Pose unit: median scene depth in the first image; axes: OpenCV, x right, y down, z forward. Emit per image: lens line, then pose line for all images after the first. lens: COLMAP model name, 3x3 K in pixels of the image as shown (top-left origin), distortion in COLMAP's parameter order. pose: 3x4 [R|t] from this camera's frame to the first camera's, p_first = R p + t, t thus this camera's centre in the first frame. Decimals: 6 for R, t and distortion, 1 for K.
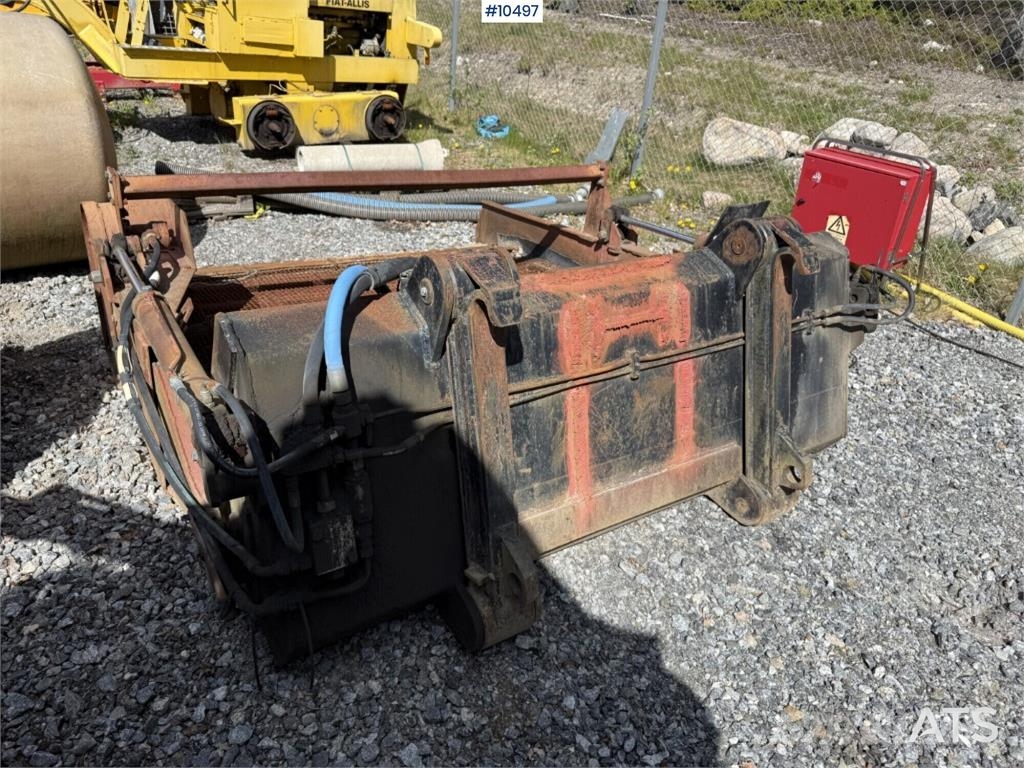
lens RADIAL K [[738.0, 0, 512.0], [0, 738.0, 384.0], [0, 0, 1]] dist [0.057431, -0.082785]
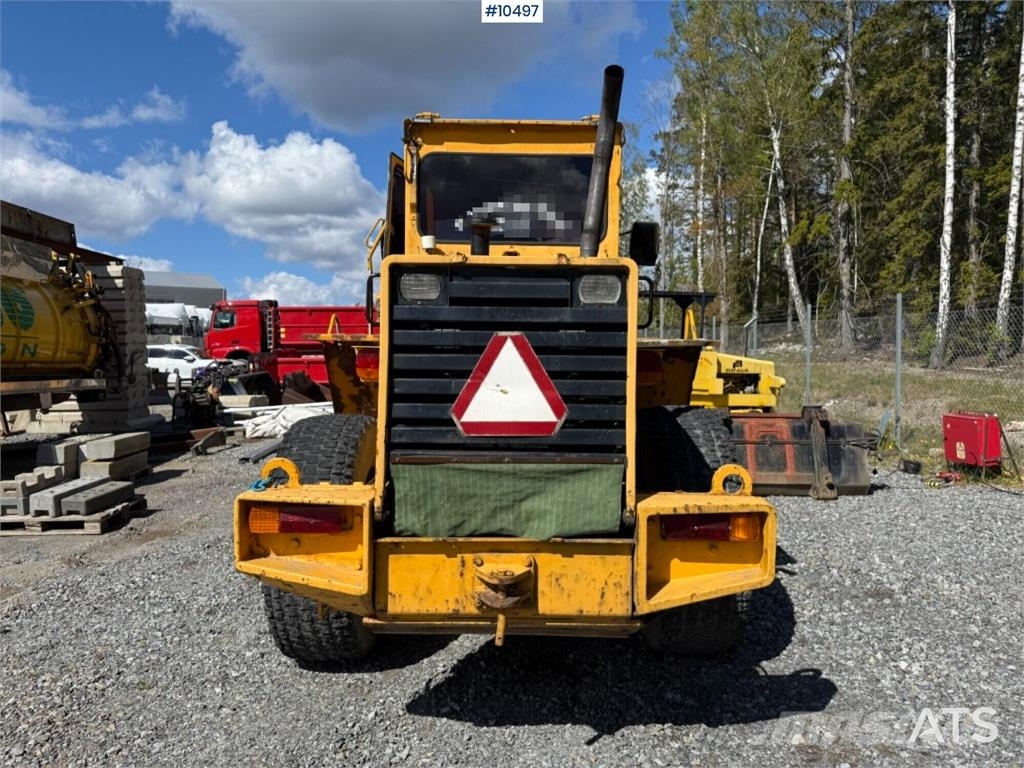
lens RADIAL K [[738.0, 0, 512.0], [0, 738.0, 384.0], [0, 0, 1]] dist [0.057431, -0.082785]
pose [[0.844183, -0.065418, -0.532048, 0.330369], [-0.184789, 0.896176, -0.403388, 0.449068], [0.503198, 0.438850, 0.744448, -0.796263]]
